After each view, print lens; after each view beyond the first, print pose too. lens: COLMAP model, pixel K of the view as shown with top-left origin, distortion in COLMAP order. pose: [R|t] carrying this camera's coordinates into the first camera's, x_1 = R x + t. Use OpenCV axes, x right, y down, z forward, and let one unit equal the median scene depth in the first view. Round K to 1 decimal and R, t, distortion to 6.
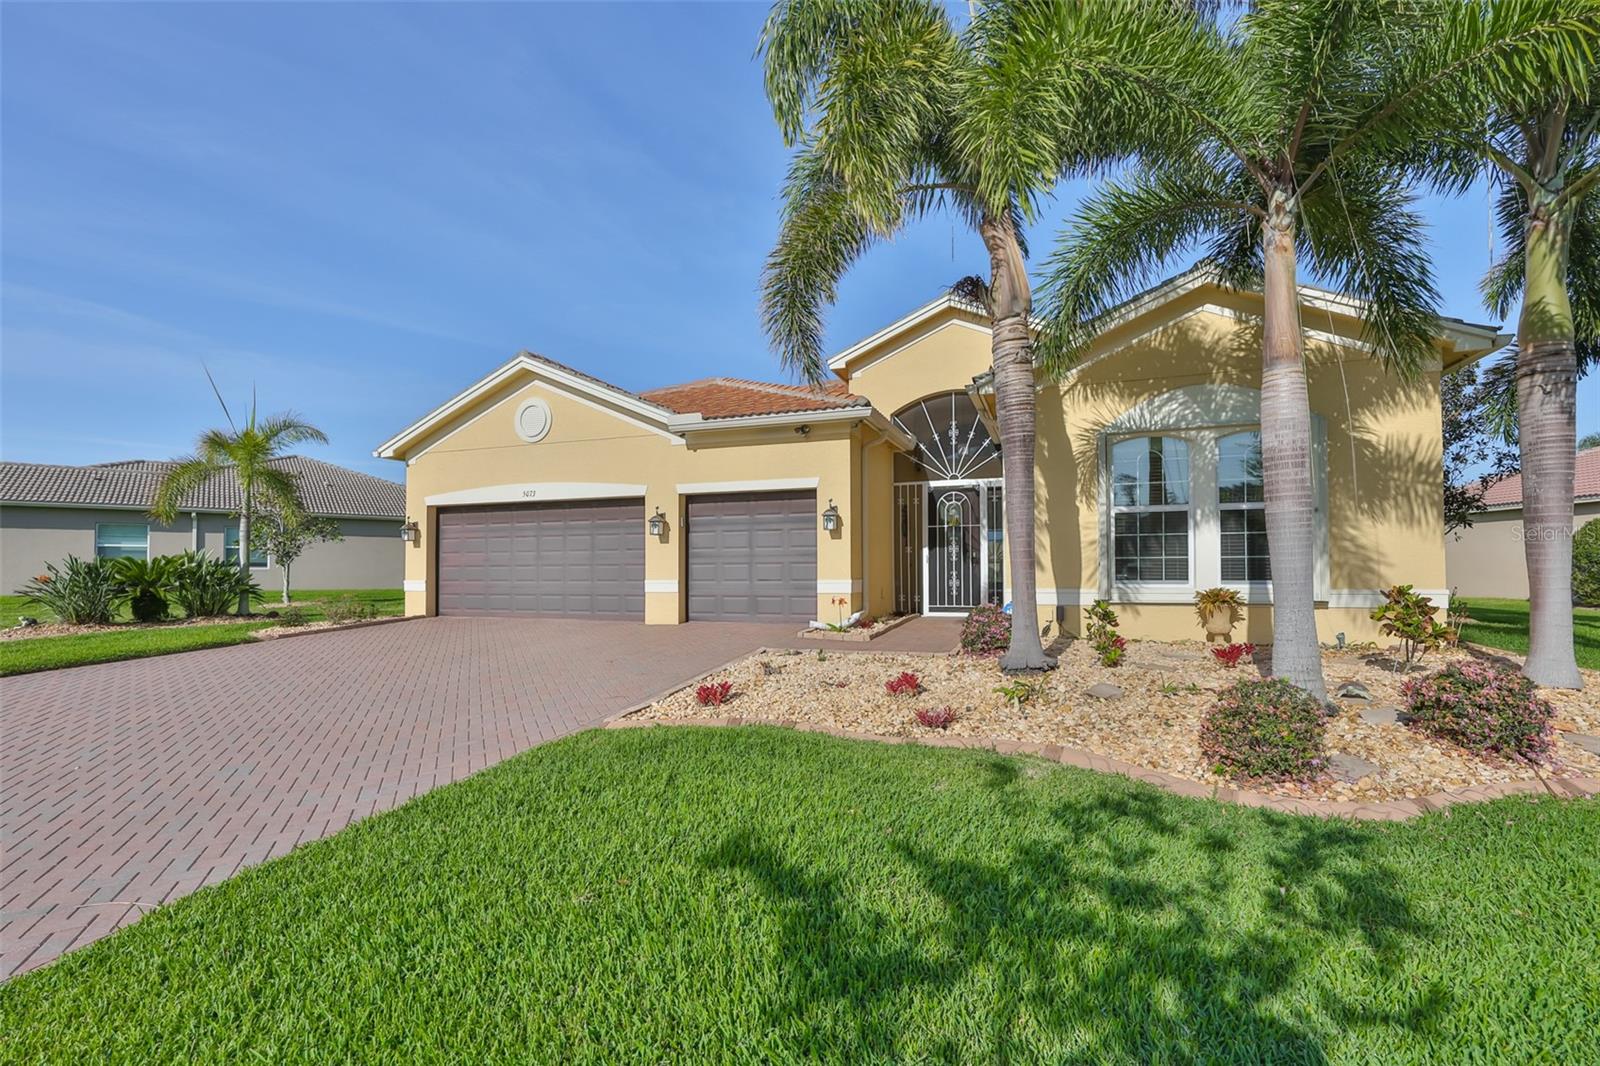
lens RADIAL K [[686.6, 0, 826.3], [0, 686.6, 541.4], [0, 0, 1]] dist [-0.007369, 0.001167]
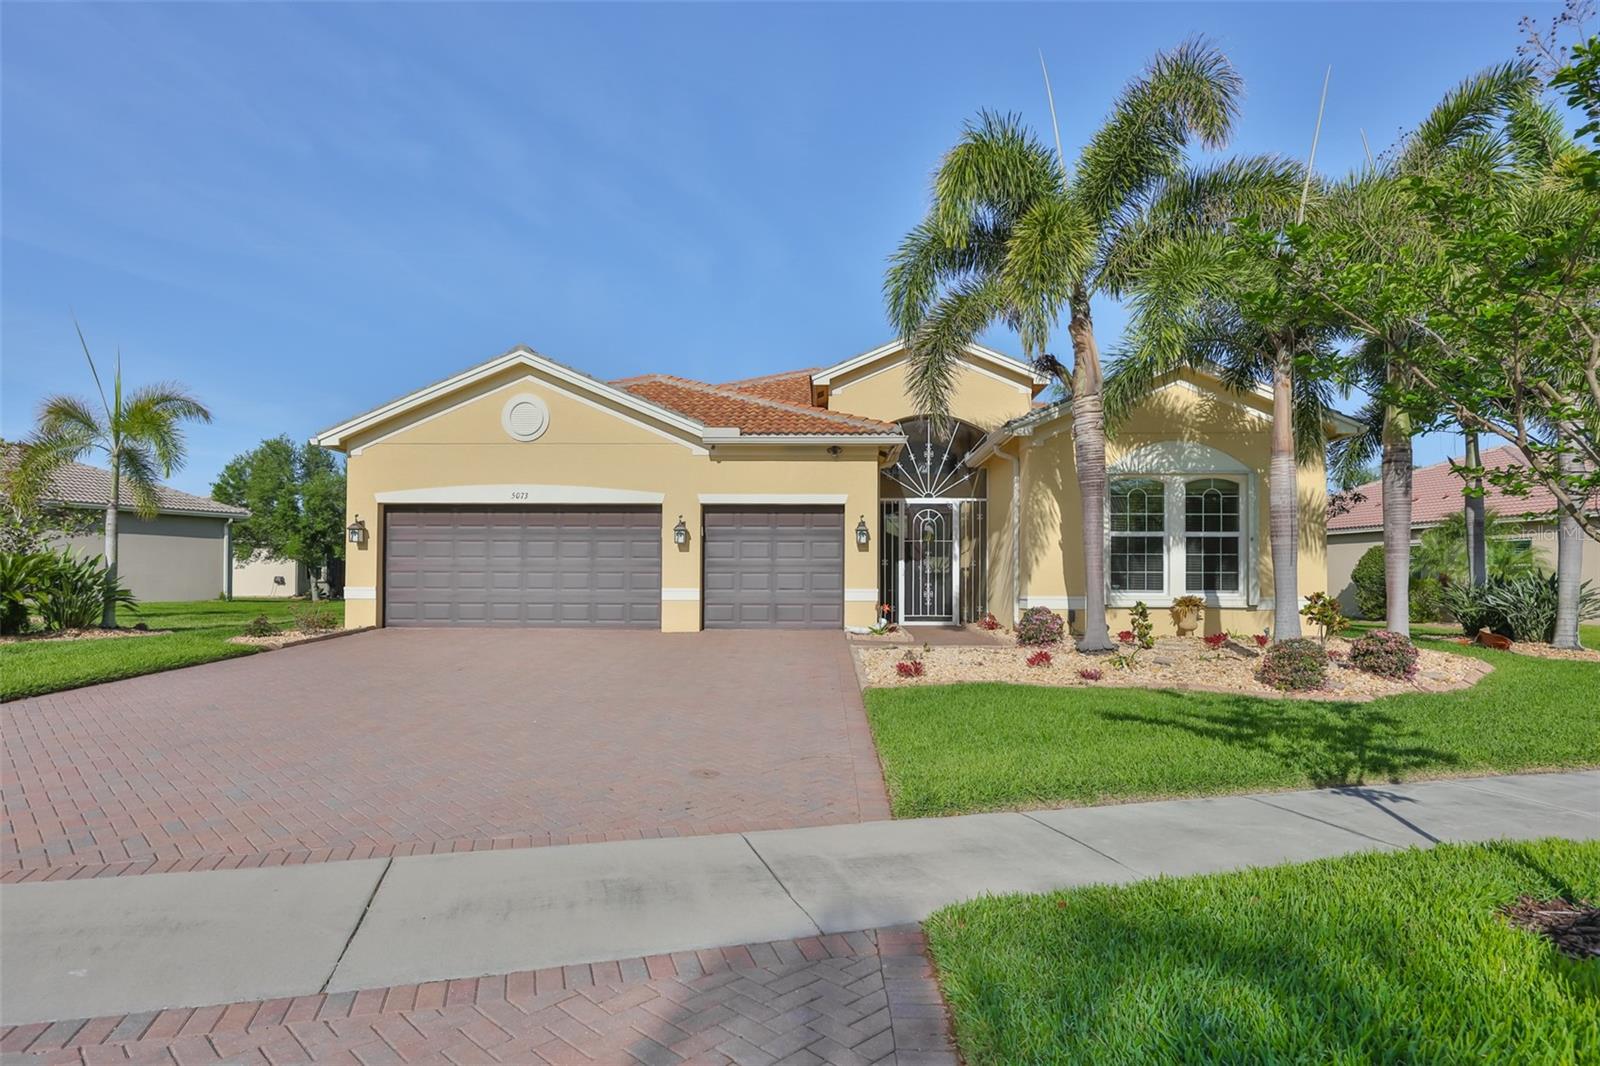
lens RADIAL K [[887.9, 0, 800.1], [0, 887.9, 542.7], [0, 0, 1]] dist [-0.003775, -0.001877]
pose [[0.956837, 0.024146, 0.289619, -0.462431], [-0.021394, 0.999691, -0.012666, 0.002252], [-0.289835, 0.005923, 0.957058, -0.308250]]
